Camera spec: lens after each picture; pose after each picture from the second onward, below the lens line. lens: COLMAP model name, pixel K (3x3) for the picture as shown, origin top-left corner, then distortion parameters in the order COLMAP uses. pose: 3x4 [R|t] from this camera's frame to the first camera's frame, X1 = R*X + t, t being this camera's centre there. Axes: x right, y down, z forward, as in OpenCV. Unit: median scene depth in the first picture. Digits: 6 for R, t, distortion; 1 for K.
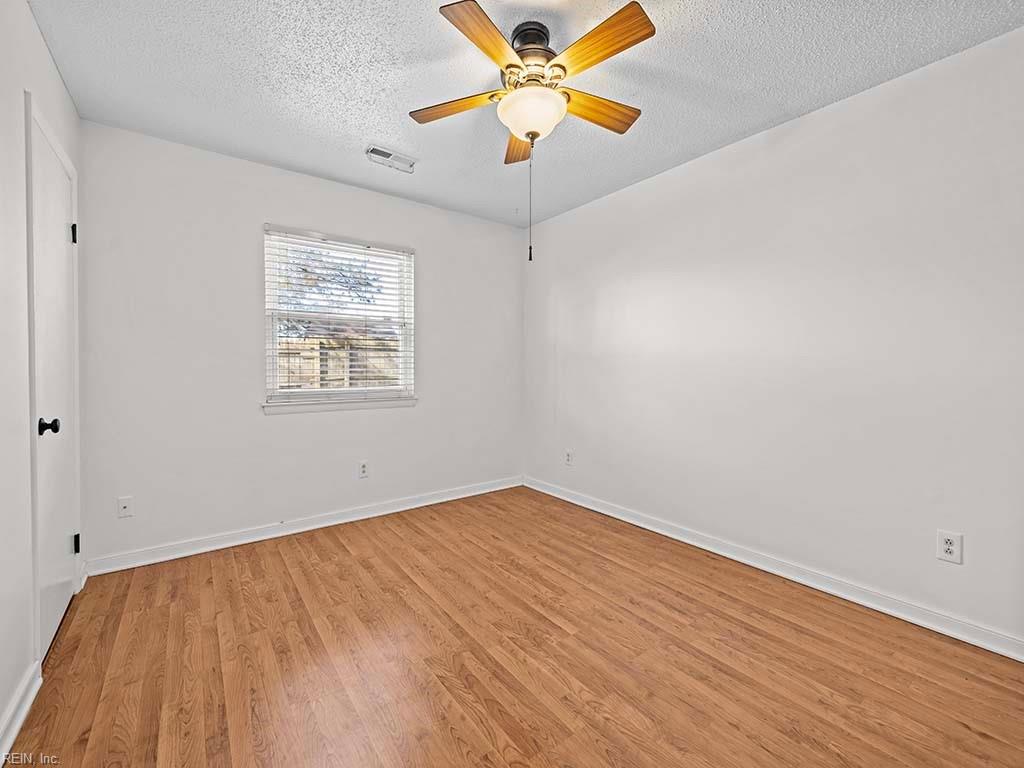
lens RADIAL K [[428.4, 0, 509.0], [0, 428.4, 374.9], [0, 0, 1]] dist [0.000841, 0.000049]
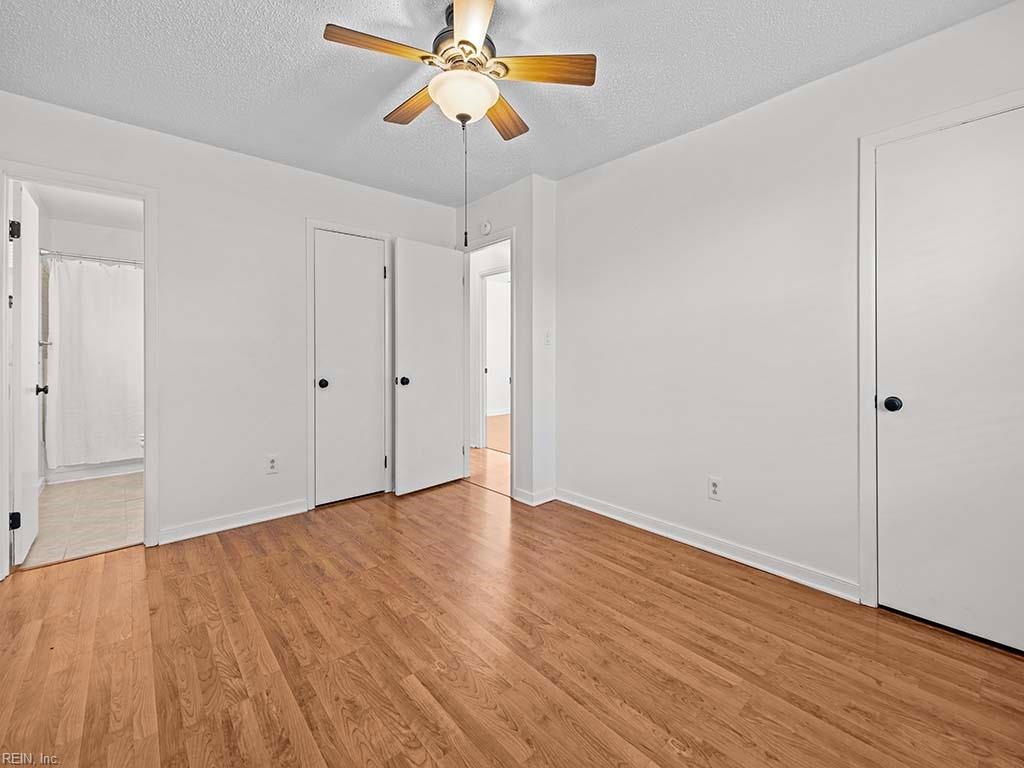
lens RADIAL K [[428.4, 0, 509.0], [0, 428.4, 374.9], [0, 0, 1]] dist [0.000841, 0.000049]
pose [[-0.997237, 0.001222, -0.074271, 0.022720], [-0.004177, 0.997360, 0.072501, -0.036617], [0.074163, 0.072610, -0.994599, 1.922477]]
